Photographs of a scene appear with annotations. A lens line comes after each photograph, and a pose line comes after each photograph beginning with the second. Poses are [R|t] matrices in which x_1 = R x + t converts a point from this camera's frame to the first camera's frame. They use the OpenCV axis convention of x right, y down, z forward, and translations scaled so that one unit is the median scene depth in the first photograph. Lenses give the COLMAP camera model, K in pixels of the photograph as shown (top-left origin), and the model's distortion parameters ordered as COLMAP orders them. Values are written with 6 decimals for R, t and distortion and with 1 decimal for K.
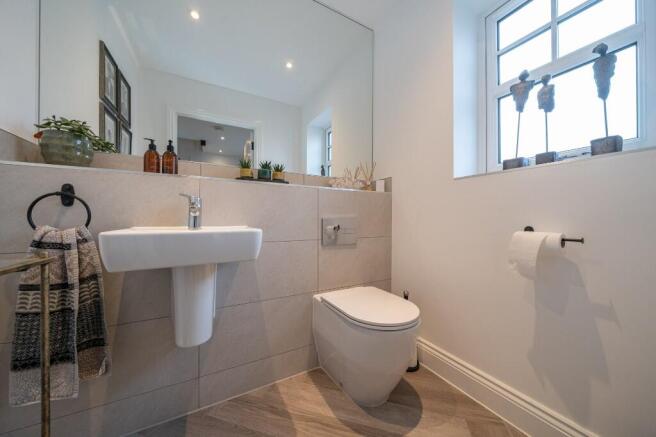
lens RADIAL K [[223.9, 0, 325.9], [0, 223.9, 217.2], [0, 0, 1]] dist [-0.000494, -0.000079]
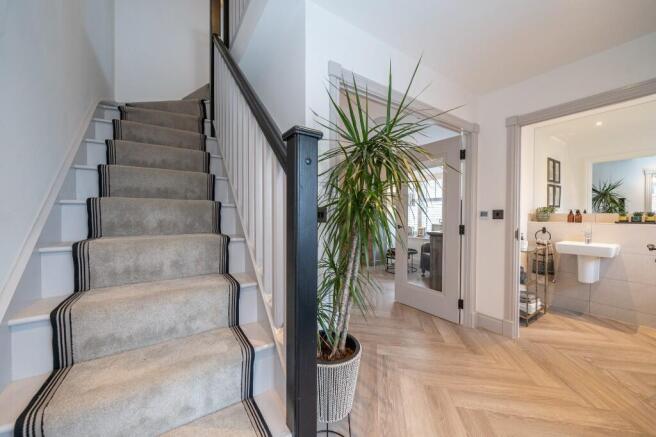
lens RADIAL K [[238.1, 0, 328.0], [0, 238.1, 218.5], [0, 0, 1]] dist [0.001588, 0.000264]
pose [[0.107986, 0.015409, -0.994033, 2.240068], [-0.000534, 0.999881, 0.015442, -0.341296], [0.994152, -0.001136, 0.107982, -2.819974]]
